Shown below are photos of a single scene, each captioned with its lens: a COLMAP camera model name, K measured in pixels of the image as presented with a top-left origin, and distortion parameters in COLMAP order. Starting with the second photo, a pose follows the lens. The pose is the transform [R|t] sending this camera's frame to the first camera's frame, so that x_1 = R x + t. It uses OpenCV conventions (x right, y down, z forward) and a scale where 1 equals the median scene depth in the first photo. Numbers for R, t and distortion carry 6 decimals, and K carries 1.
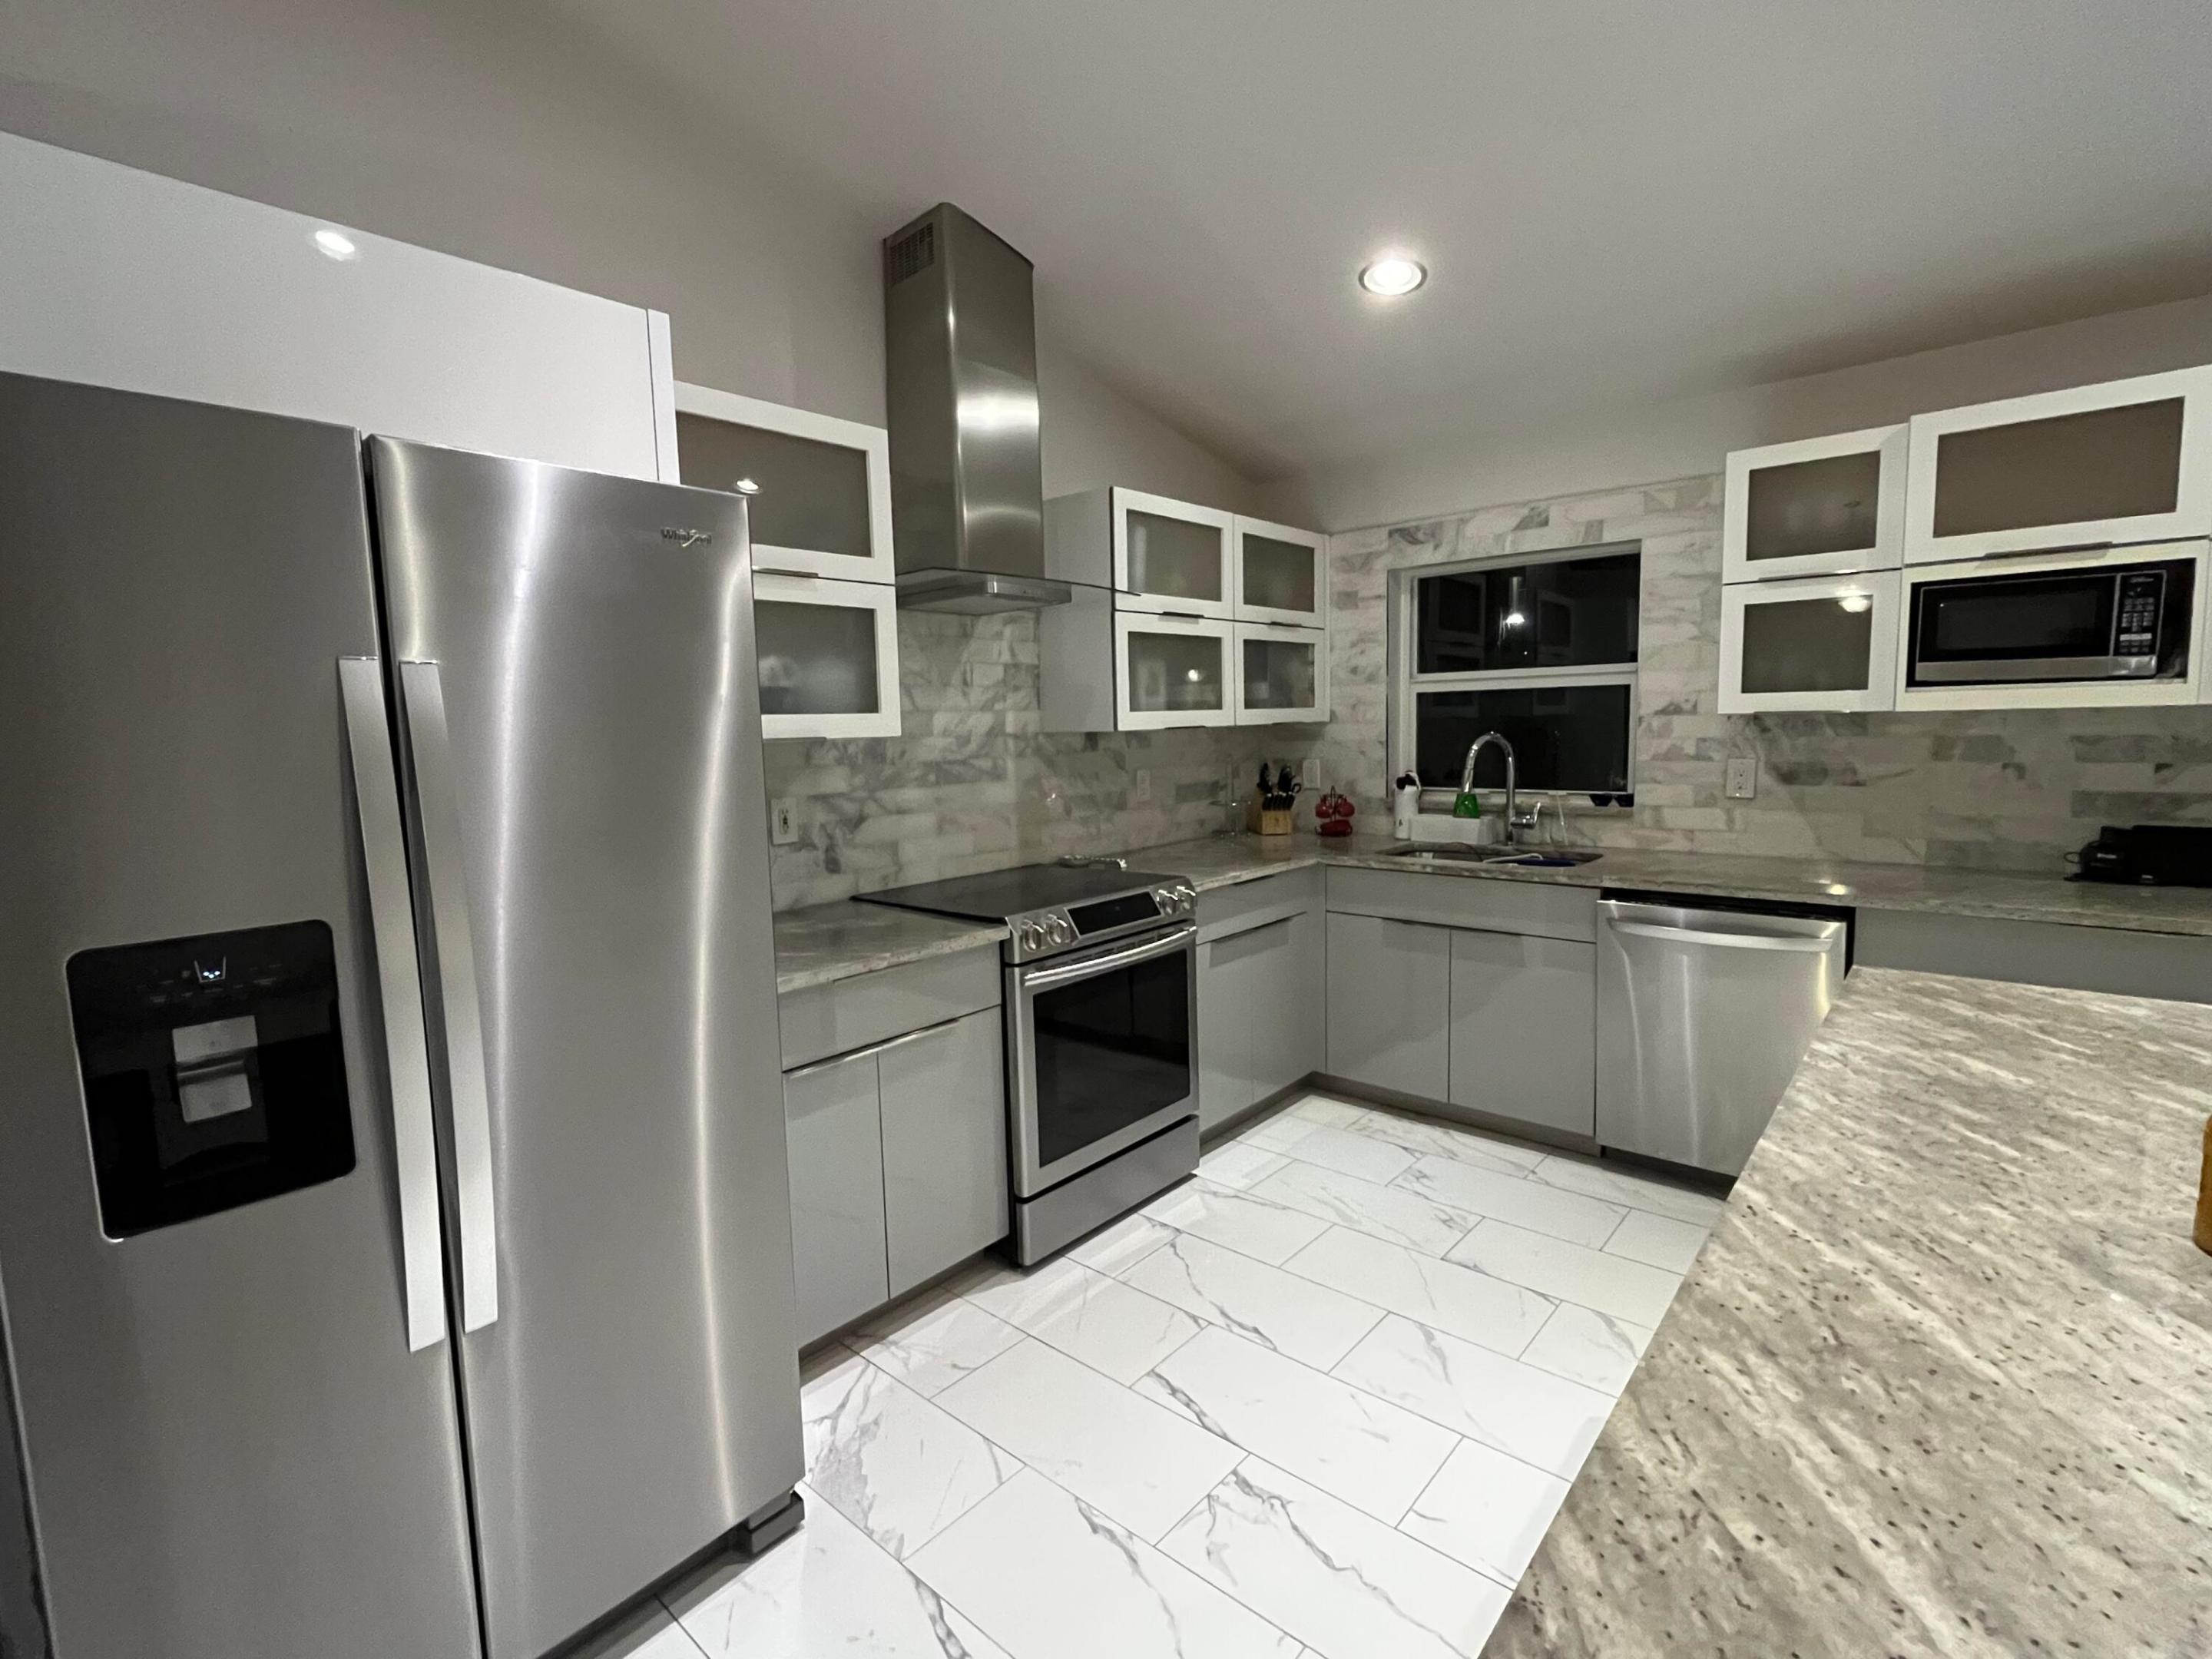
lens RADIAL K [[1028.1, 0, 1099.2], [0, 1028.1, 826.4], [0, 0, 1]] dist [-0.005733, 0.001339]
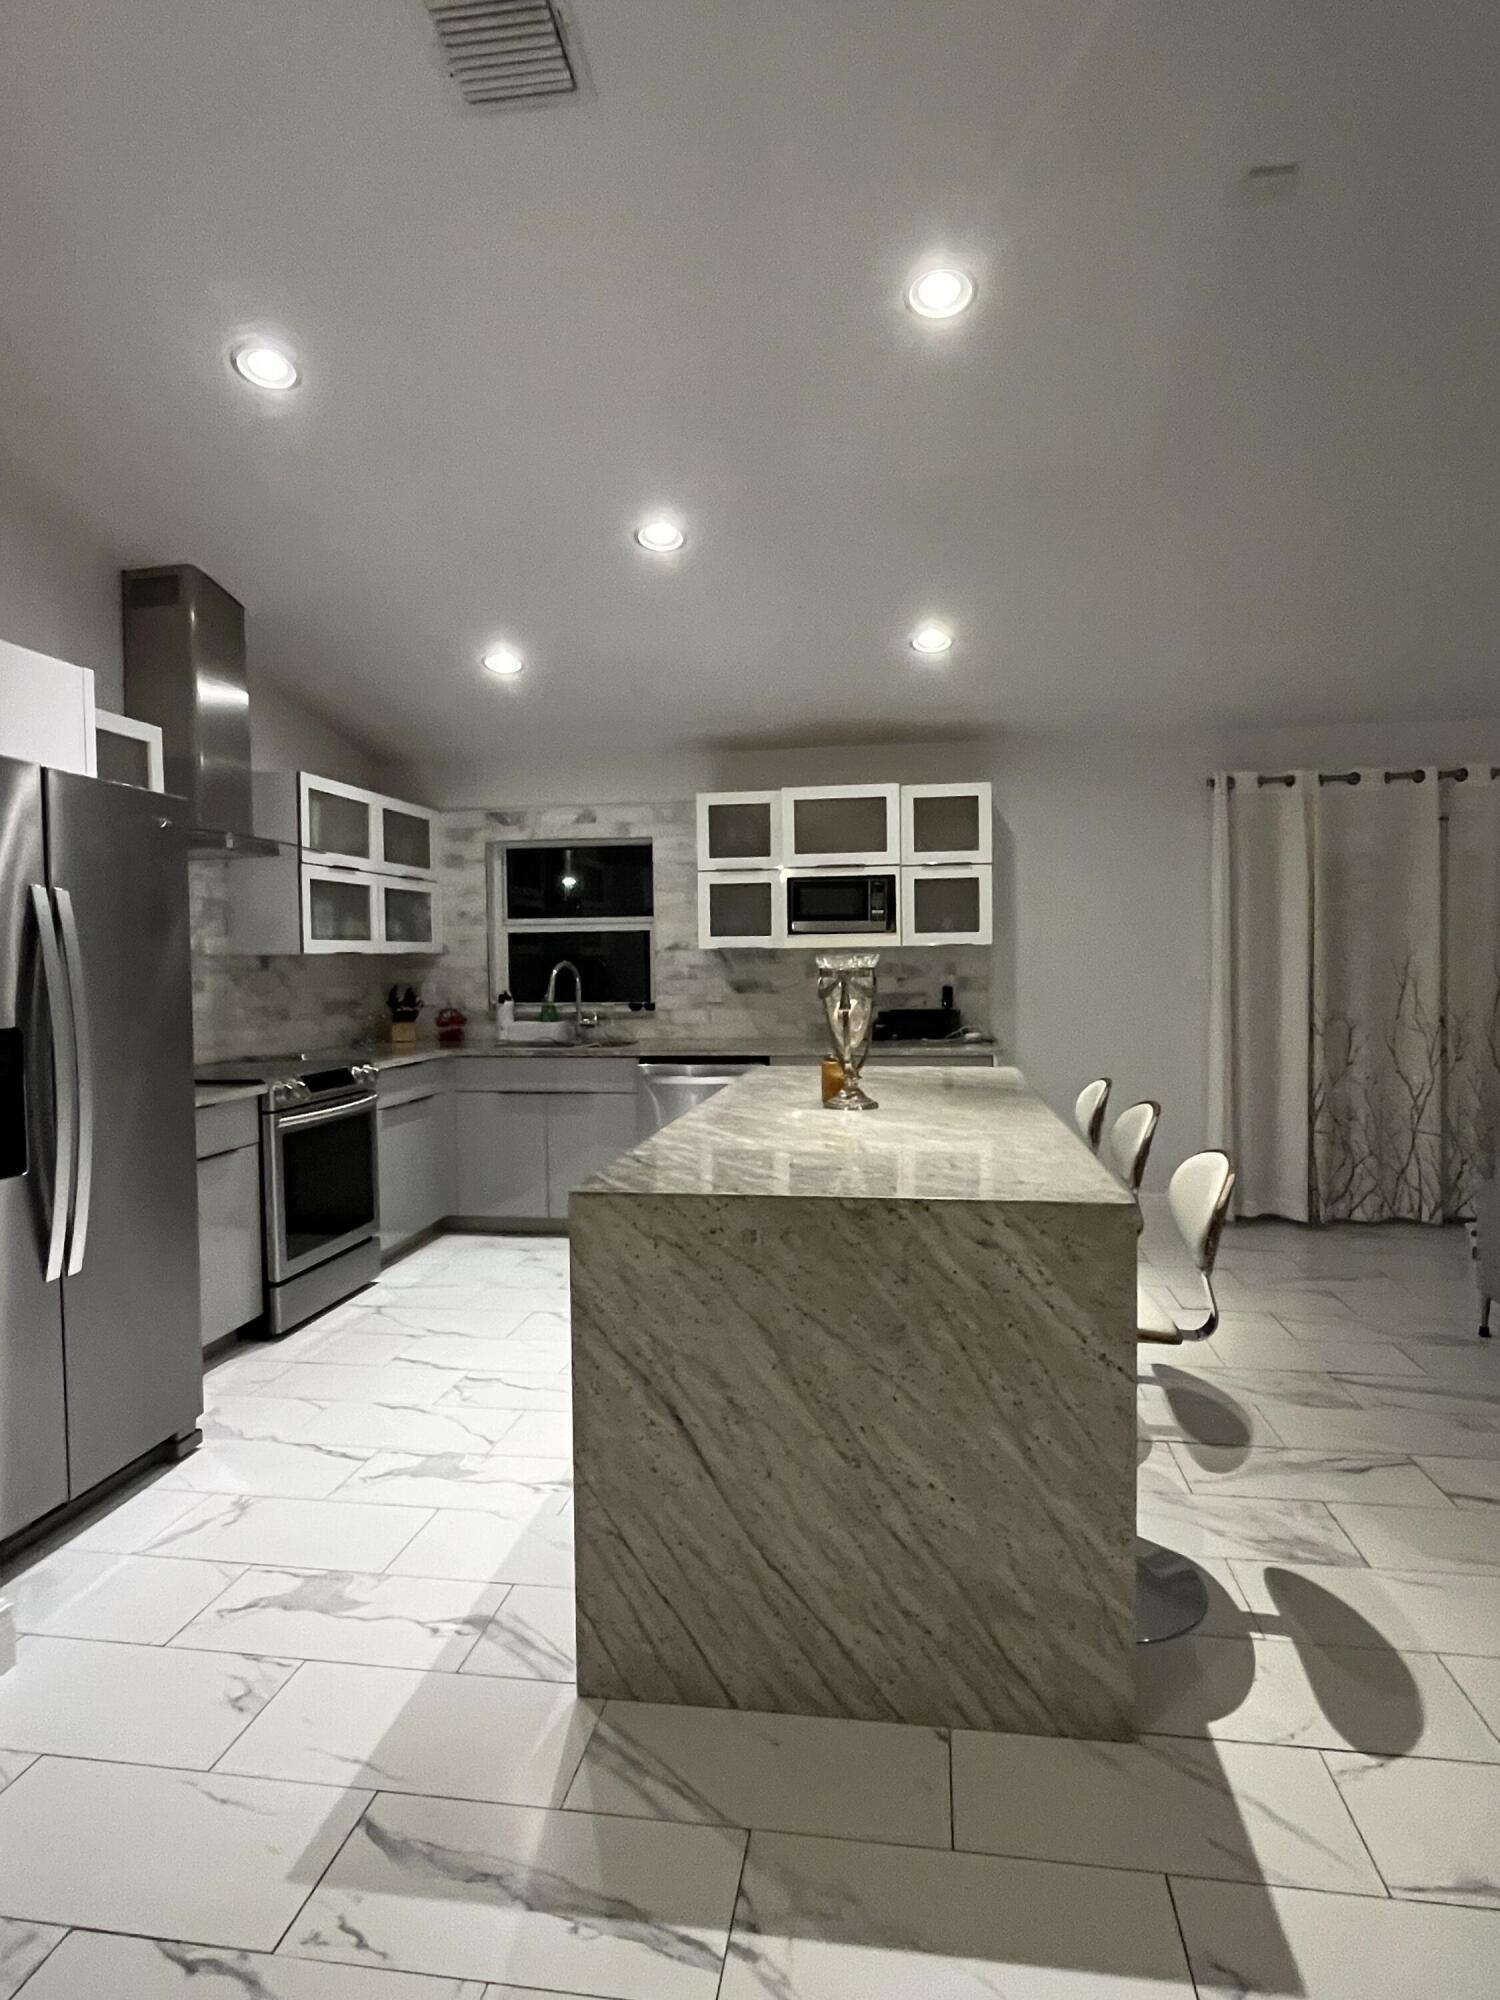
lens RADIAL K [[1125.8, 0, 752.4], [0, 1125.8, 1003.7], [0, 0, 1]] dist [0.001869, -0.000712]
pose [[0.842020, -0.005769, 0.539415, -0.296117], [0.046081, 0.997057, -0.061269, 0.091838], [-0.537474, 0.076447, 0.839808, -0.549914]]
